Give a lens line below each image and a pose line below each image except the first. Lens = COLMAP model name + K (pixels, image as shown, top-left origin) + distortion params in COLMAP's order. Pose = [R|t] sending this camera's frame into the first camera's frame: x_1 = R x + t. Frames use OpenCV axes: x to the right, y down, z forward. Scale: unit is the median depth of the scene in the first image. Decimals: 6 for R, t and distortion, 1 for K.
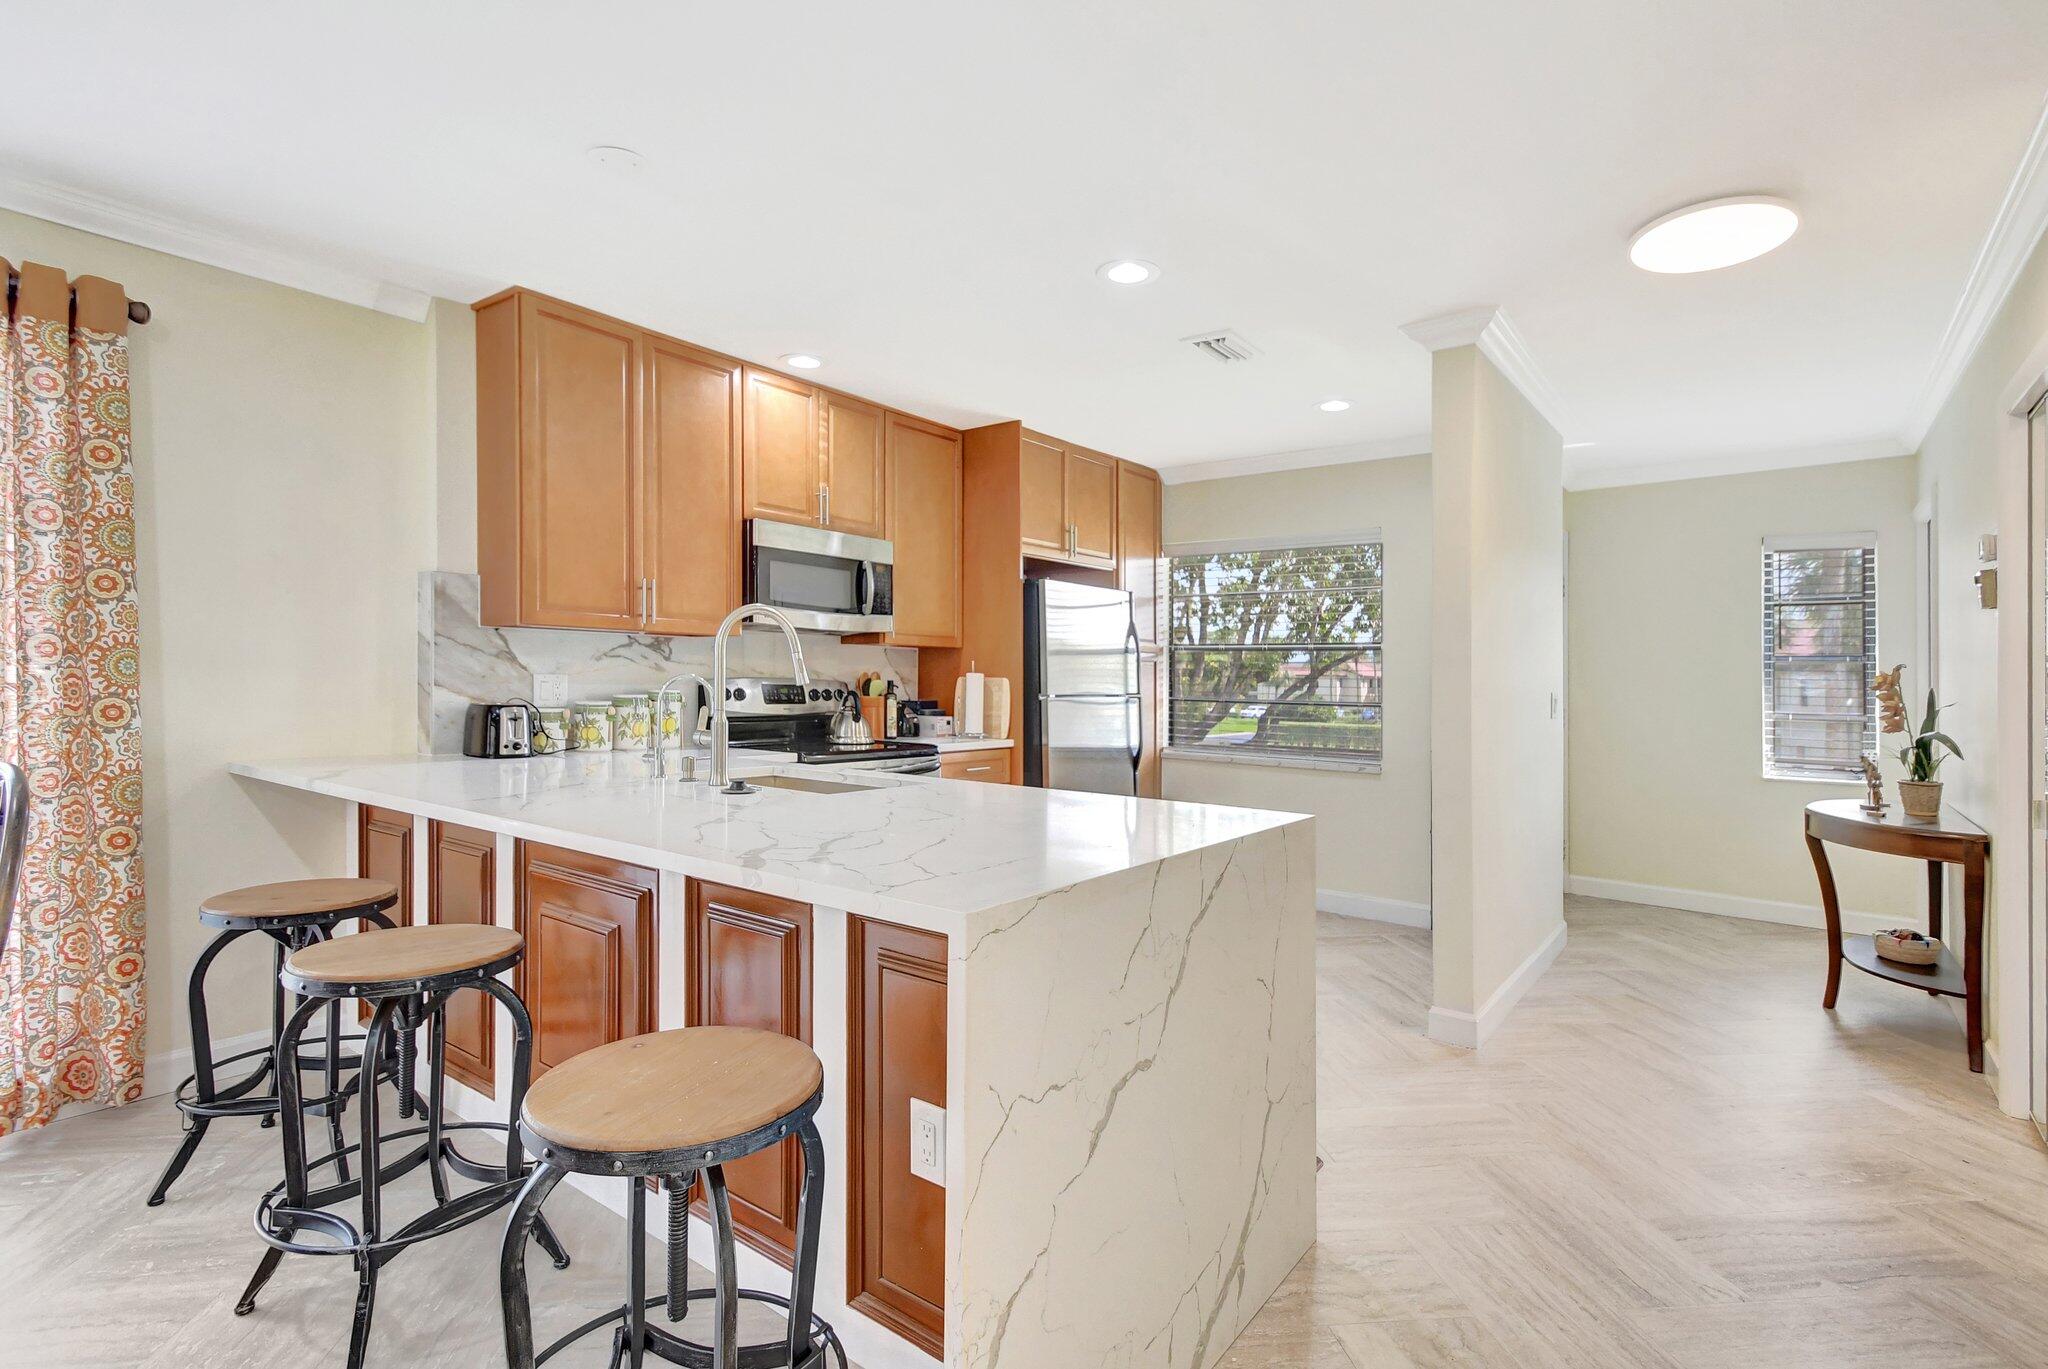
lens RADIAL K [[980.1, 0, 1017.5], [0, 980.1, 647.5], [0, 0, 1]] dist [0.002006, -0.000669]
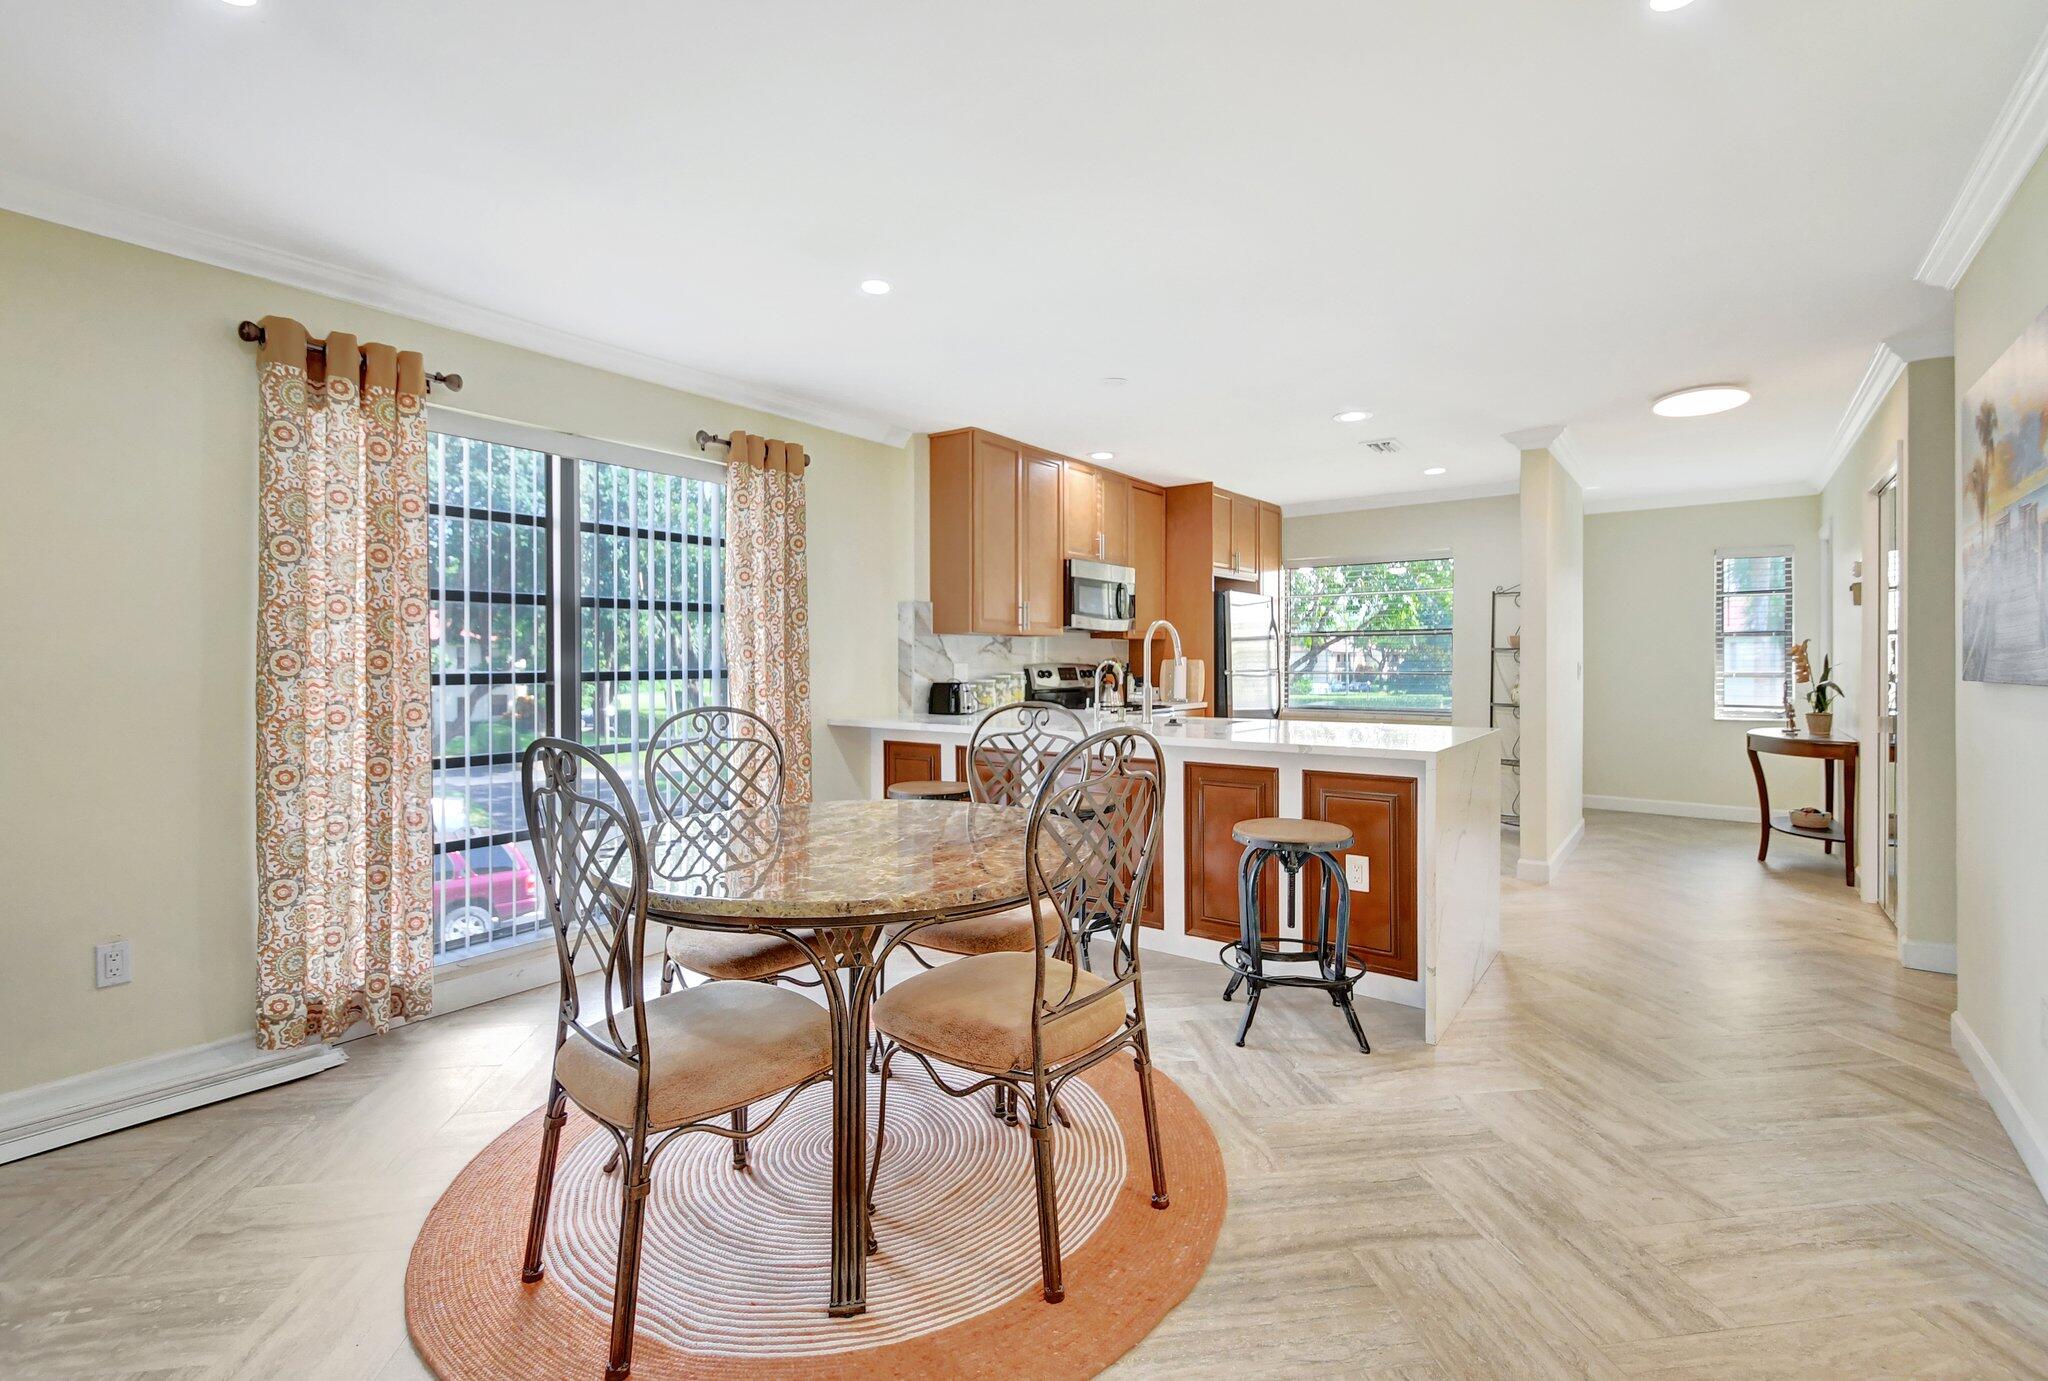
lens RADIAL K [[927.4, 0, 1015.6], [0, 927.4, 657.9], [0, 0, 1]] dist [0.001250, 0.000264]
pose [[0.999657, -0.020834, 0.015878, -0.350738], [0.020371, 0.999378, 0.028785, -0.018861], [-0.016467, -0.028452, 0.999460, -0.416923]]
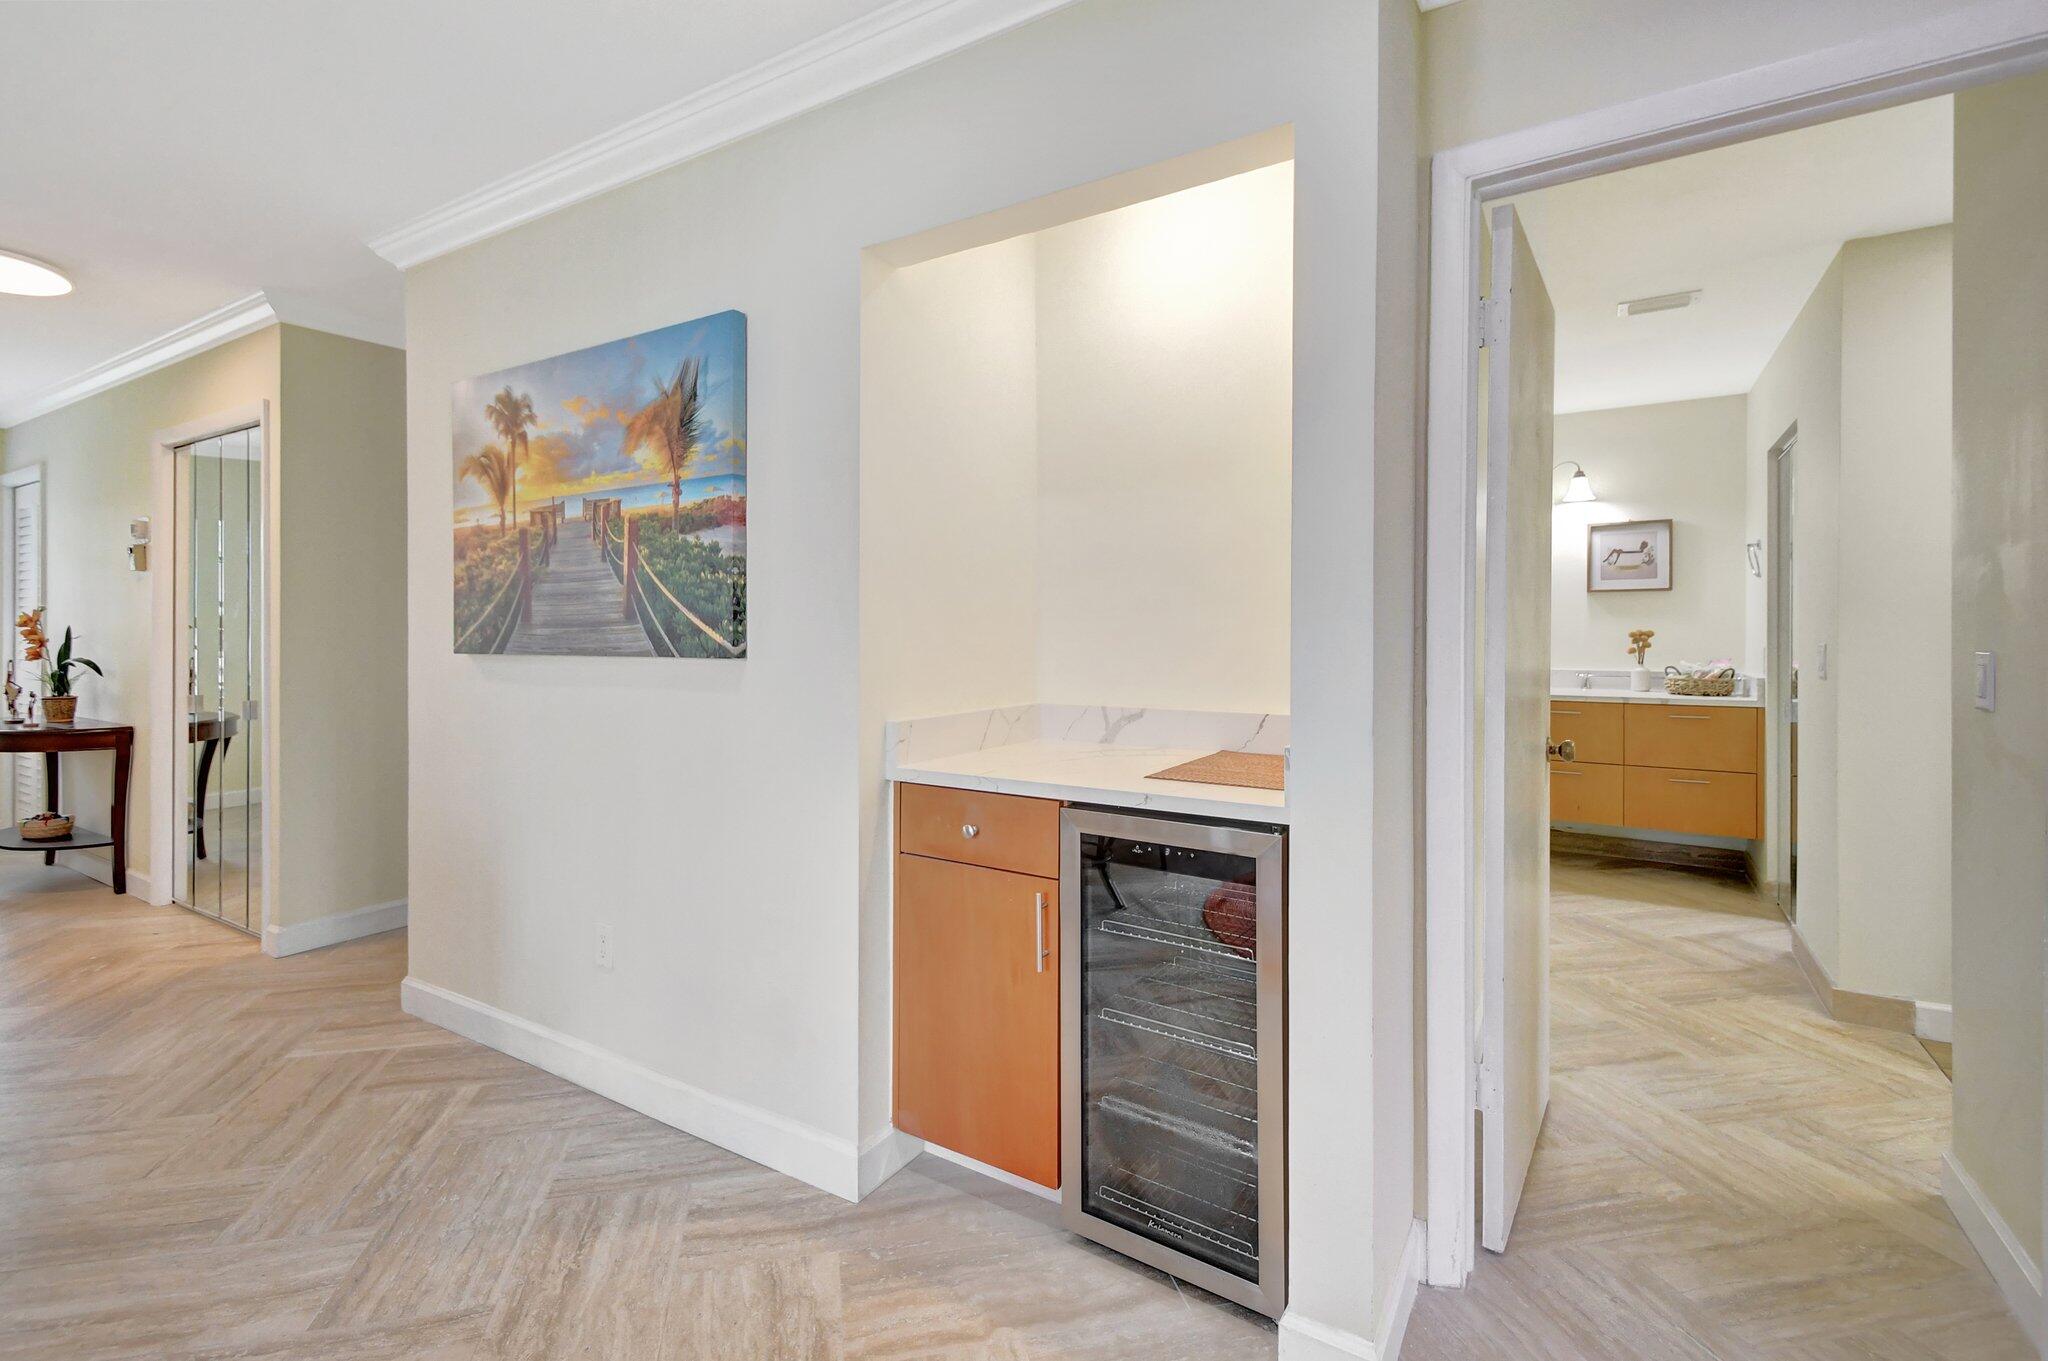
lens RADIAL K [[920.1, 0, 1009.4], [0, 920.1, 636.7], [0, 0, 1]] dist [0.016288, -0.001077]
pose [[-0.094517, -0.021672, 0.995287, -0.388489], [-0.036597, 0.999163, 0.018281, -0.010848], [-0.994850, -0.034697, -0.095231, -0.124018]]
